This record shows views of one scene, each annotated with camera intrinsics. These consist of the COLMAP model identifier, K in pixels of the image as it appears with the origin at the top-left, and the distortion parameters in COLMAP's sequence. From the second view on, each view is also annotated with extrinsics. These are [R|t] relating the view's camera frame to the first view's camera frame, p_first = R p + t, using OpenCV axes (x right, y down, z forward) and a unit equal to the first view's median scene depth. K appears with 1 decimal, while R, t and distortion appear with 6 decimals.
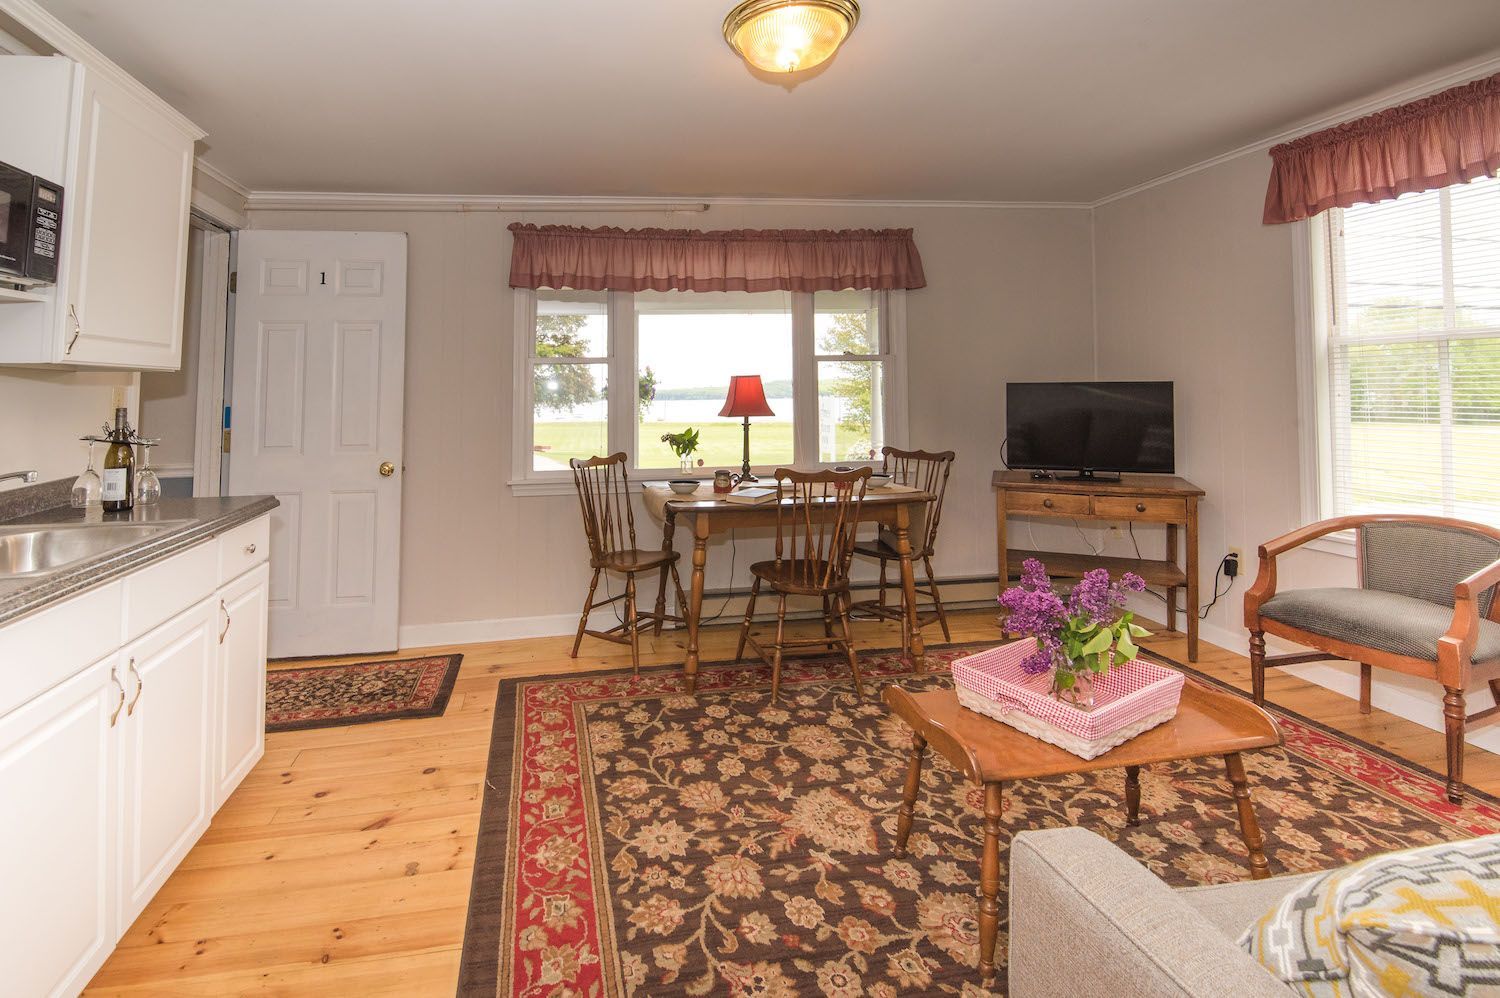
lens RADIAL K [[674.6, 0, 748.5], [0, 674.6, 496.3], [0, 0, 1]] dist [-0.000784, -0.000087]
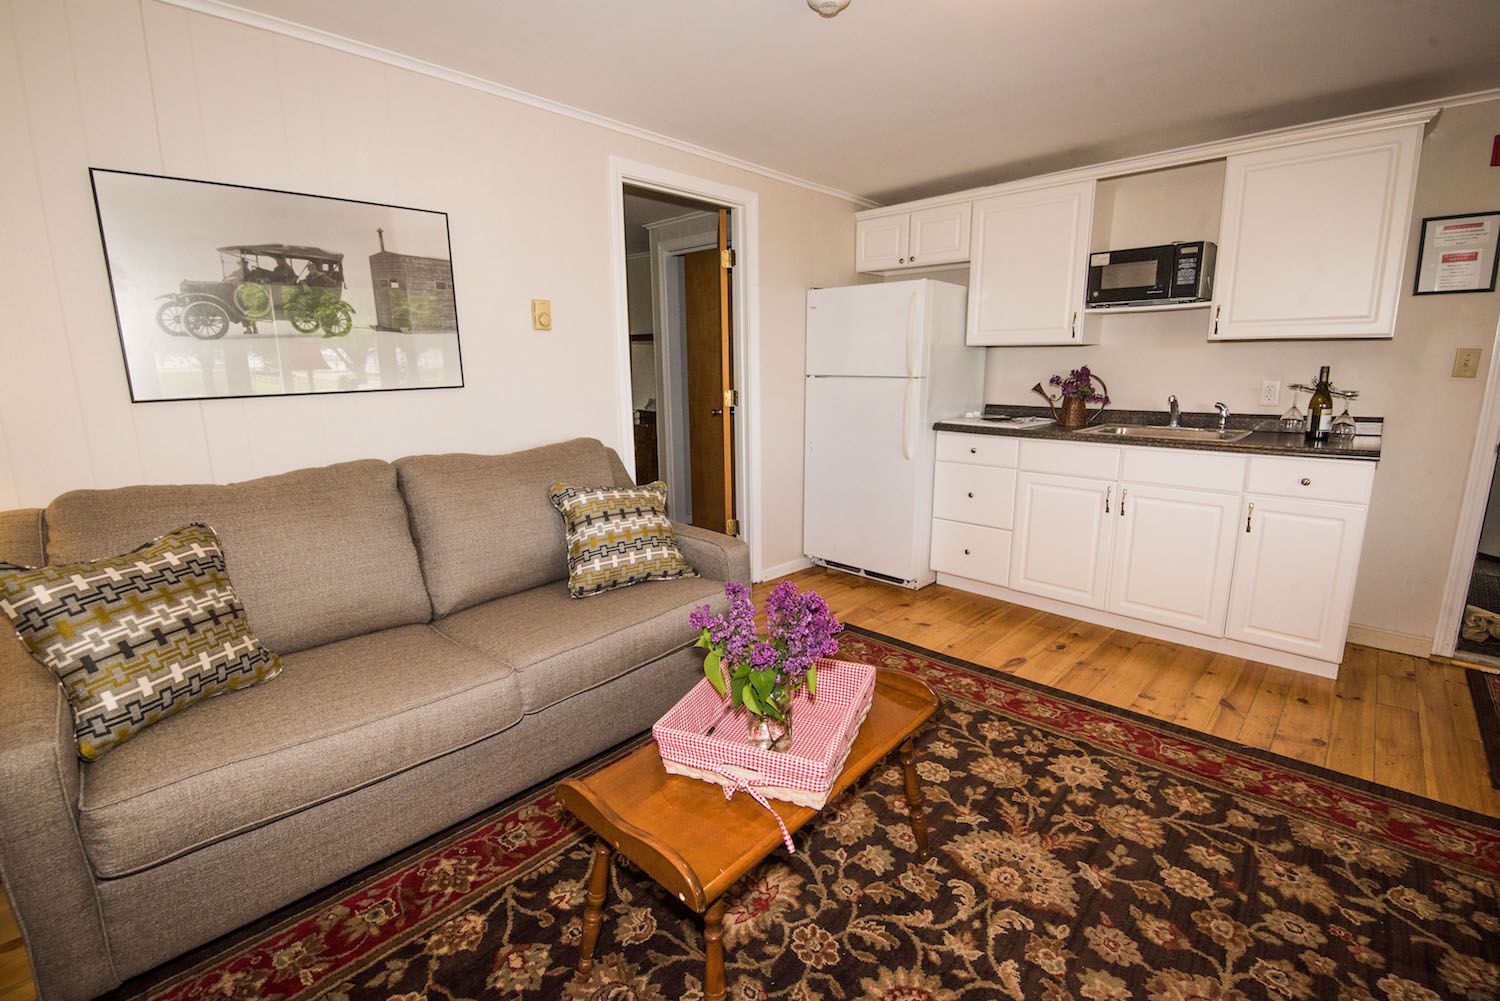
lens RADIAL K [[674.6, 0, 750.7], [0, 674.6, 496.0], [0, 0, 1]] dist [-0.000784, -0.000087]
pose [[-0.839042, 0.126032, -0.529267, 0.839253], [-0.067980, 0.940890, 0.331820, -0.252003], [0.539802, 0.314391, -0.780879, 1.383569]]
